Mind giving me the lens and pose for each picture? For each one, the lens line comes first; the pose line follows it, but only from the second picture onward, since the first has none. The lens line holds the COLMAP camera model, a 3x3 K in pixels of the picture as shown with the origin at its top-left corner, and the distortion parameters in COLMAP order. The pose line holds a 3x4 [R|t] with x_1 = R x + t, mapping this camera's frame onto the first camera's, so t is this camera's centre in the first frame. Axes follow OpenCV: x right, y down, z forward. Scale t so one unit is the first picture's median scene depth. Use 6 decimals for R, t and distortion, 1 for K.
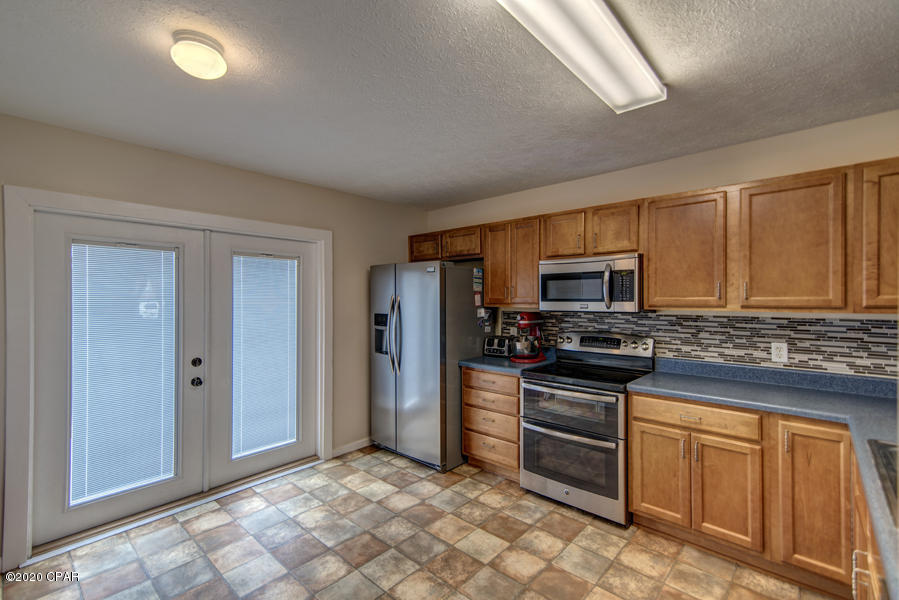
lens RADIAL K [[402.7, 0, 444.9], [0, 402.7, 298.9], [0, 0, 1]] dist [0.030263, -0.001847]
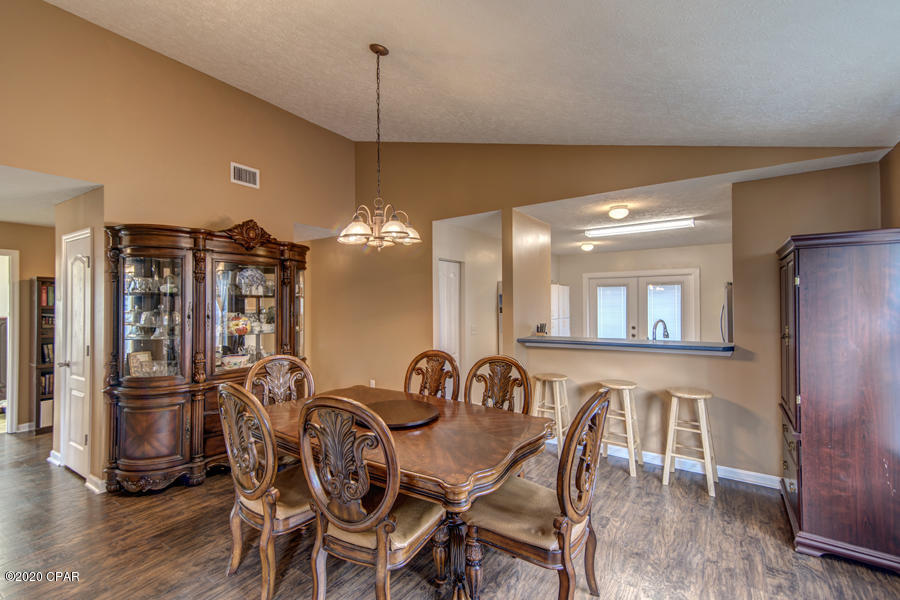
lens RADIAL K [[403.1, 0, 451.5], [0, 403.1, 299.9], [0, 0, 1]] dist [0.030263, -0.001847]
pose [[0.144282, -0.007862, -0.989505, 1.912793], [-0.002283, 0.999963, -0.008278, 0.000165], [0.989534, 0.003453, 0.144258, -0.561462]]
